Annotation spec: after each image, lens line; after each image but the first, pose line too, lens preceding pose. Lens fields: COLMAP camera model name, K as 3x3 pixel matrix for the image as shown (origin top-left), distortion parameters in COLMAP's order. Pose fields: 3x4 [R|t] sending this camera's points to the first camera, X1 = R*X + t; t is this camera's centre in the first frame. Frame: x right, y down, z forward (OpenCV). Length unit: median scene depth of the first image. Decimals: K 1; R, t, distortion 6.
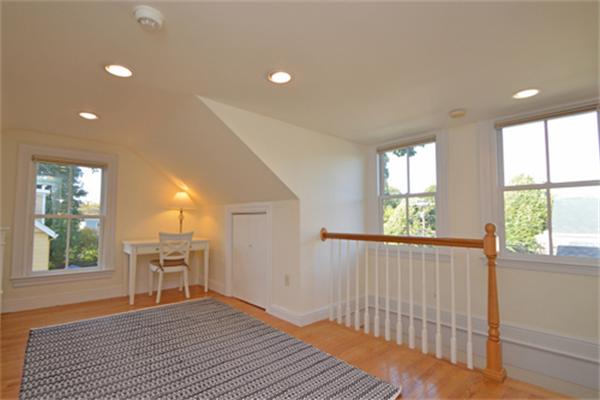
lens RADIAL K [[283.5, 0, 294.4], [0, 283.5, 202.3], [0, 0, 1]] dist [0.000559, -0.000602]
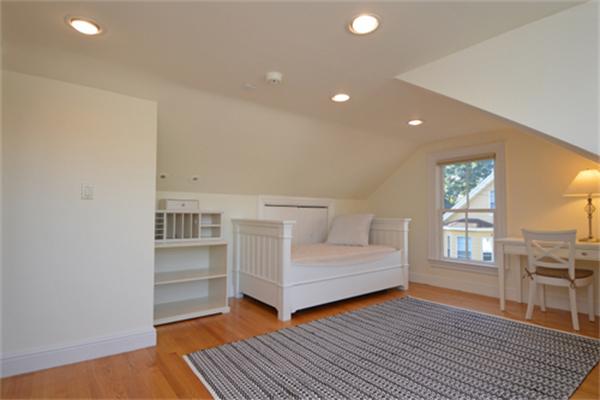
lens RADIAL K [[302.8, 0, 299.8], [0, 302.8, 207.5], [0, 0, 1]] dist [-0.001362, -0.000258]
pose [[-0.071651, -0.039581, -0.996644, 0.472834], [0.065291, 0.996883, -0.044285, 0.051175], [0.995290, -0.068245, -0.068844, 0.525204]]
